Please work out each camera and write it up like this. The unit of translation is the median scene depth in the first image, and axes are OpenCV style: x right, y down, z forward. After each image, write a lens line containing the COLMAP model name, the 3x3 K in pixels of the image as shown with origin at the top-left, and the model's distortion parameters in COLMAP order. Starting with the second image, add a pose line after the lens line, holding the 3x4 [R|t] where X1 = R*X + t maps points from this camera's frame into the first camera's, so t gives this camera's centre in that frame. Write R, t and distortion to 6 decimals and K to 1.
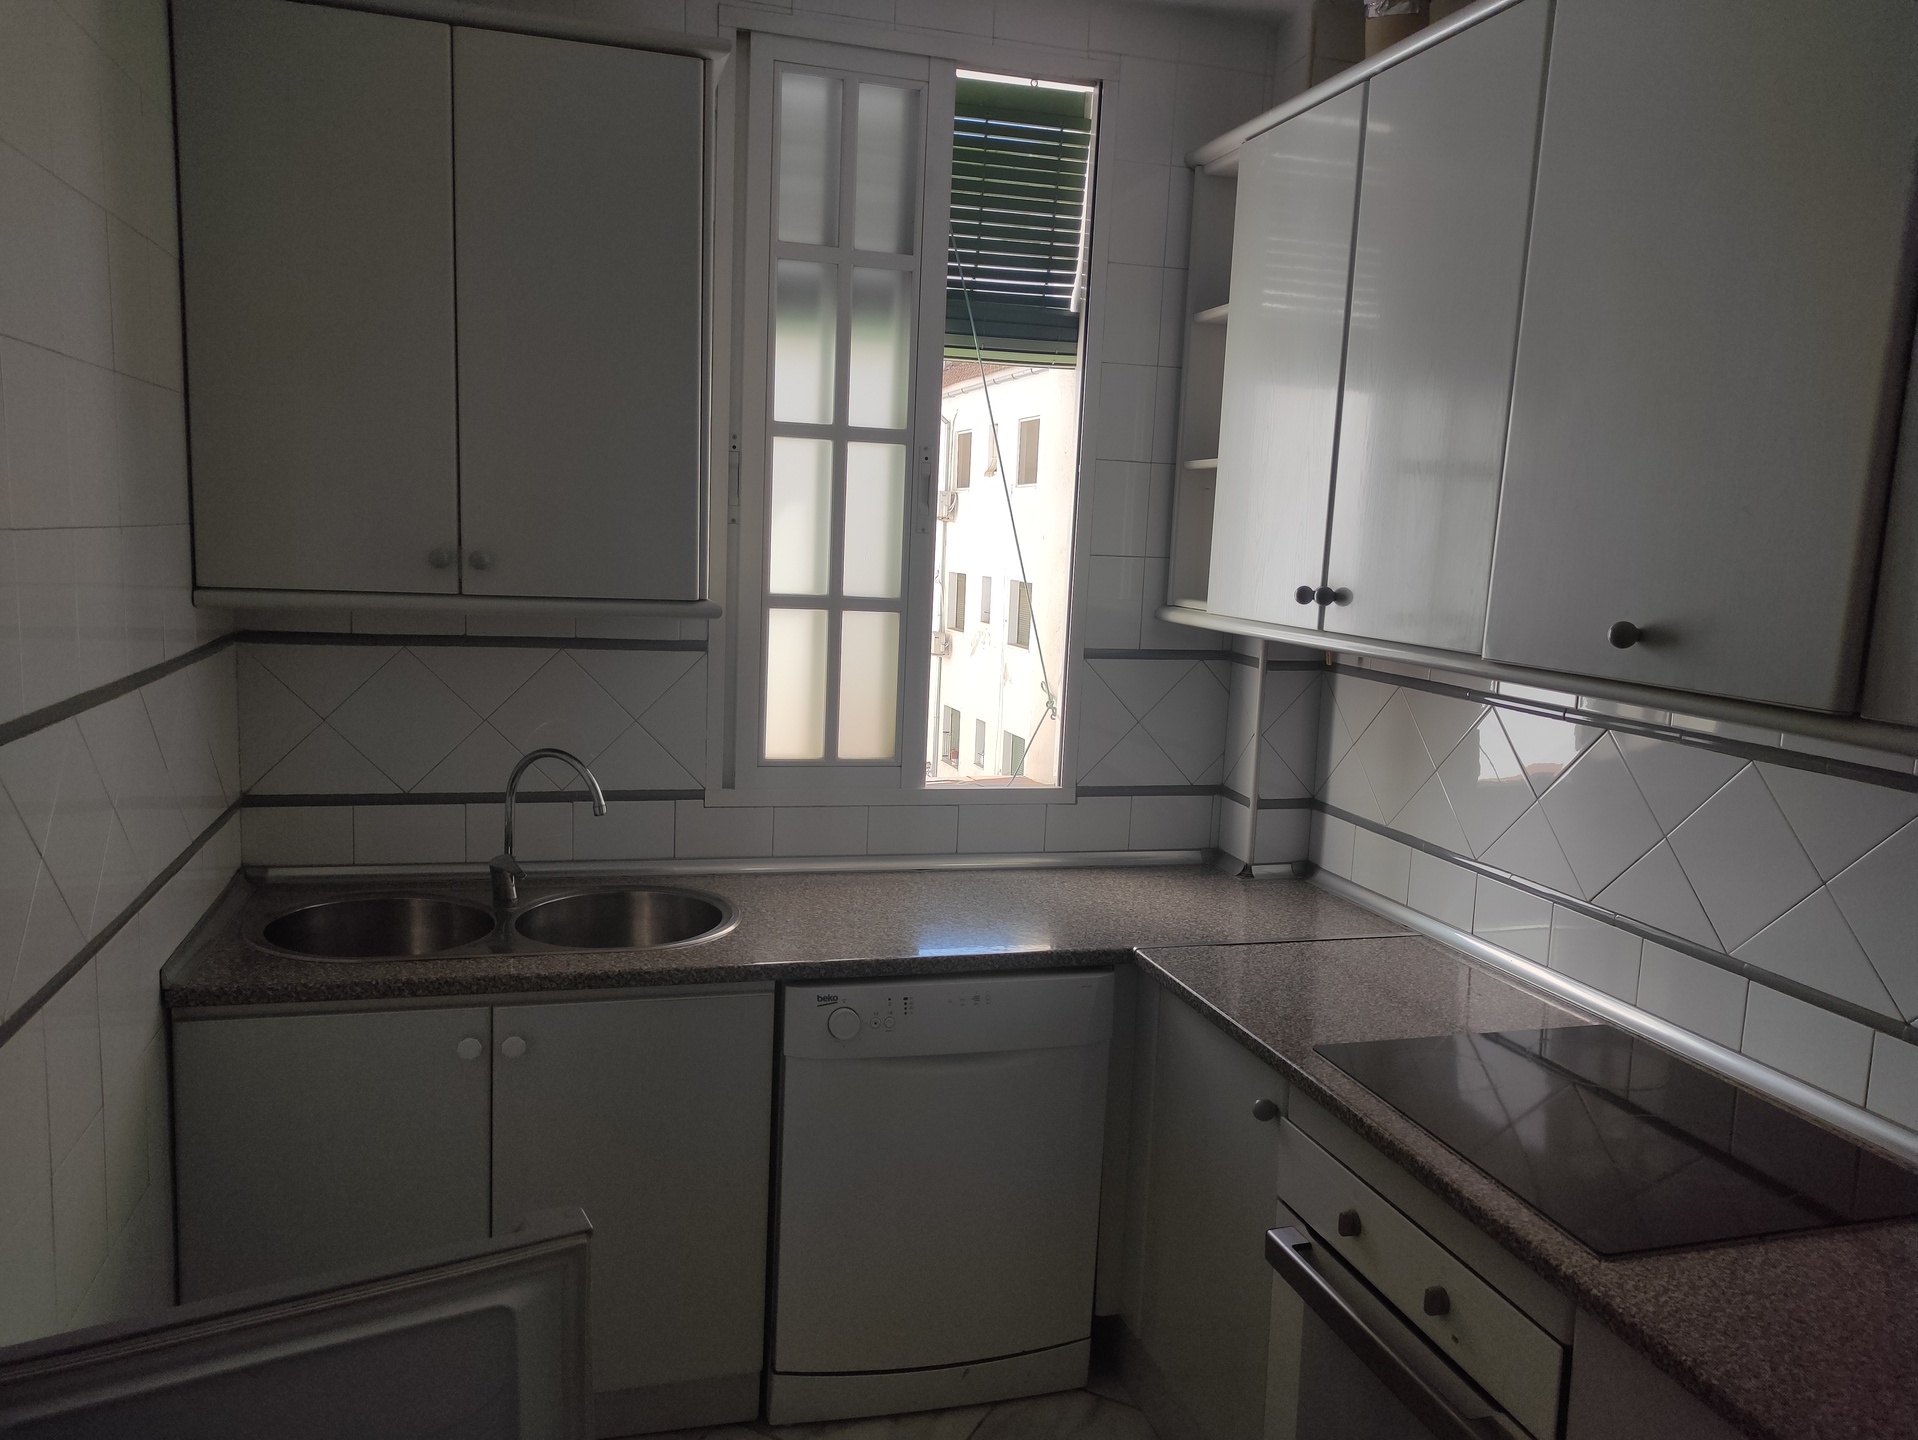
lens RADIAL K [[1401.9, 0, 959.3], [0, 1401.9, 727.3], [0, 0, 1]] dist [0.046476, -0.051433]
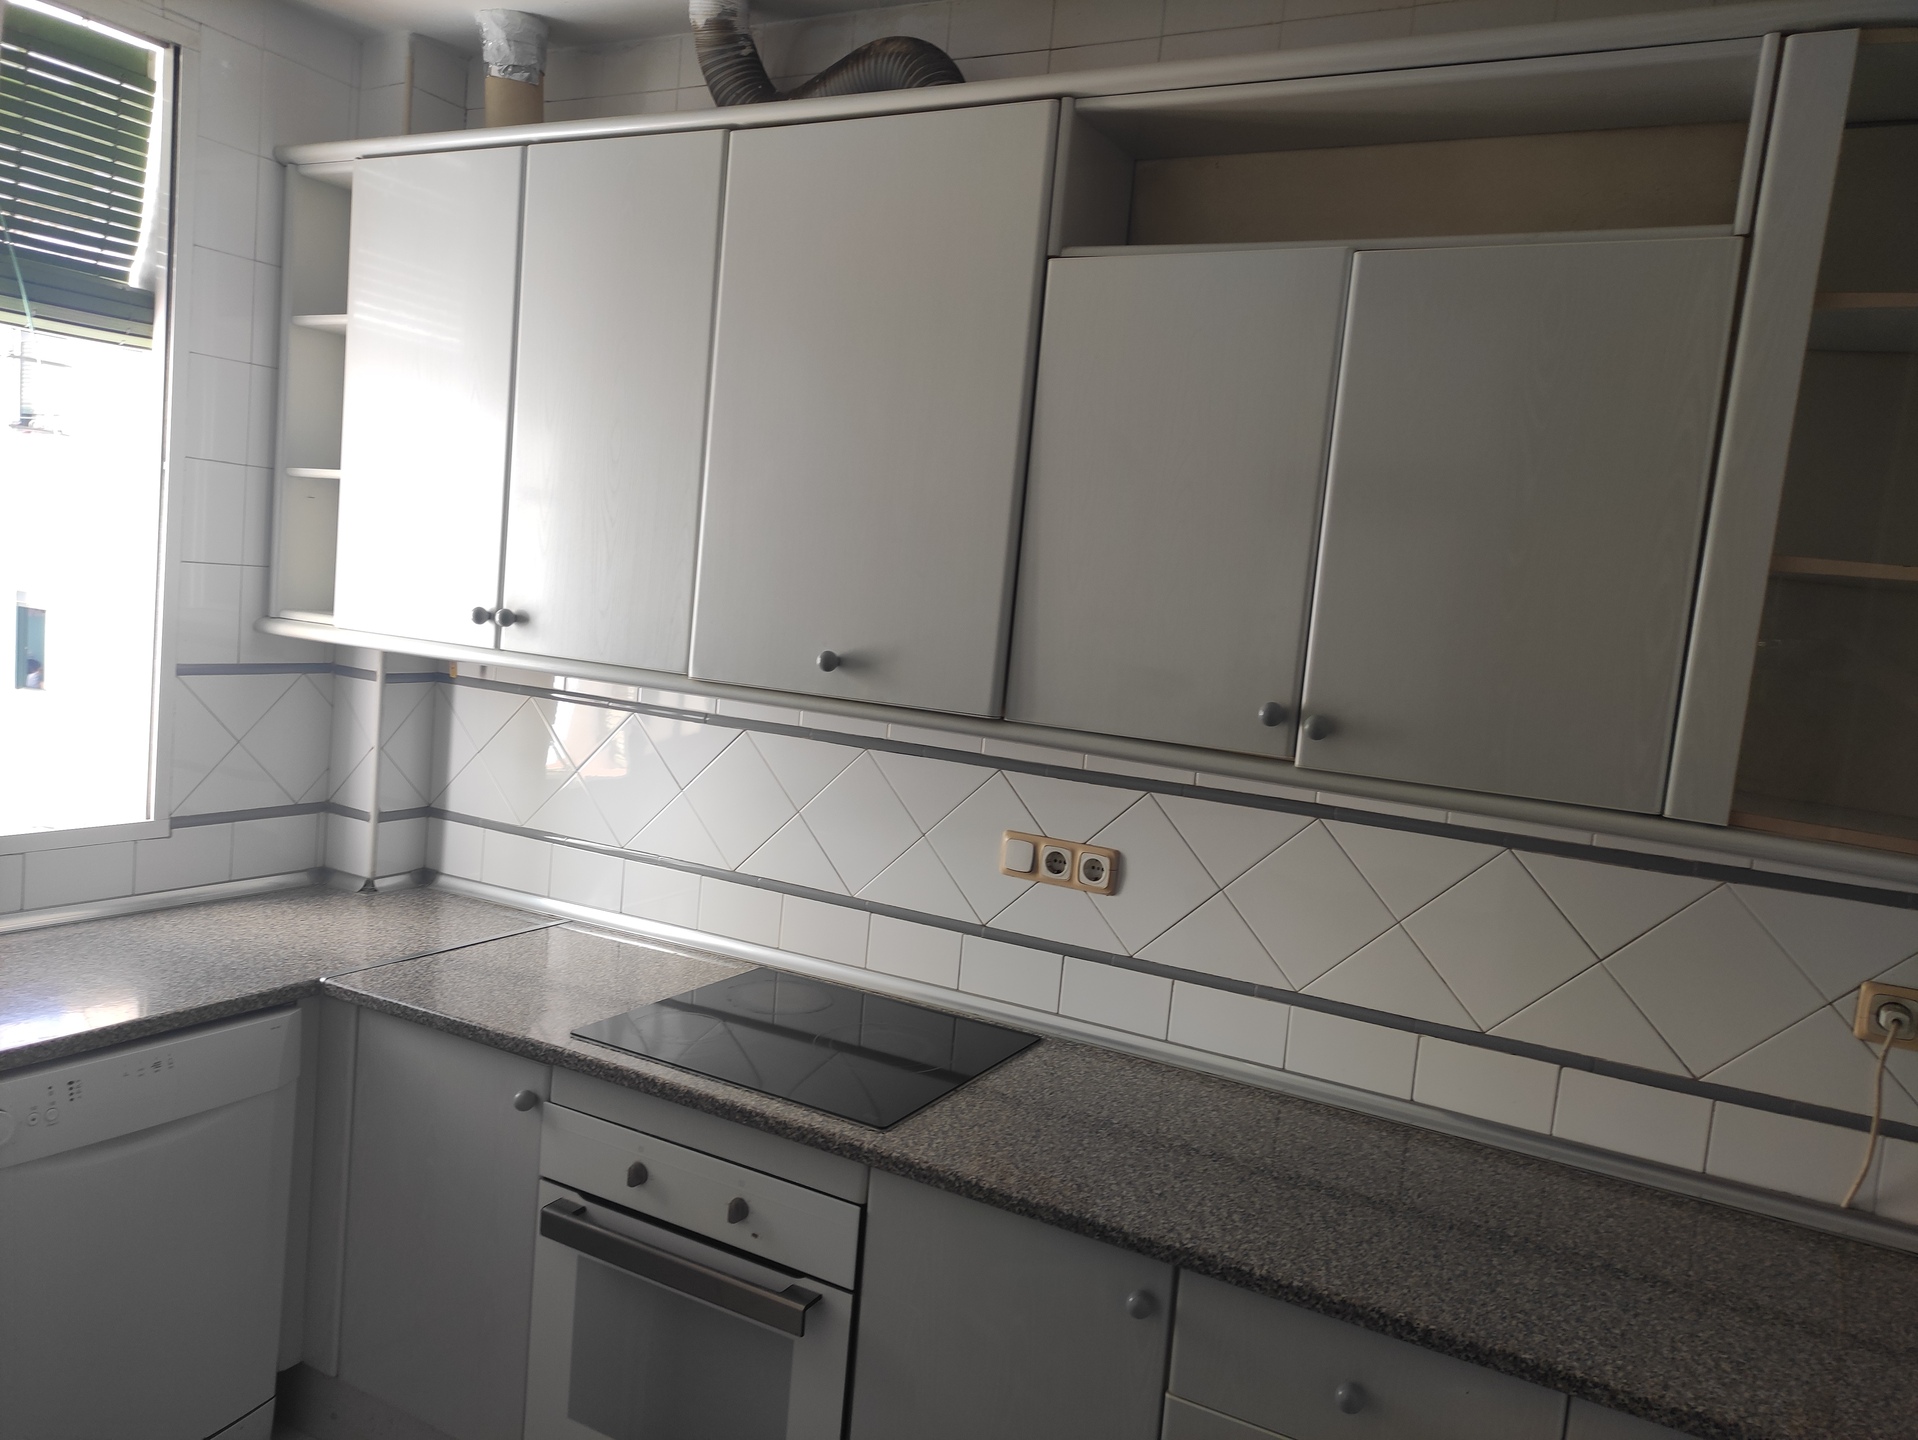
lens RADIAL K [[1413.8, 0, 959.0], [0, 1413.8, 720.0], [0, 0, 1]] dist [0.002525, 0.006811]
pose [[0.703887, -0.047386, 0.708730, -0.216391], [0.042627, 0.998792, 0.024444, -0.022390], [-0.709032, 0.013005, 0.705057, -0.000608]]
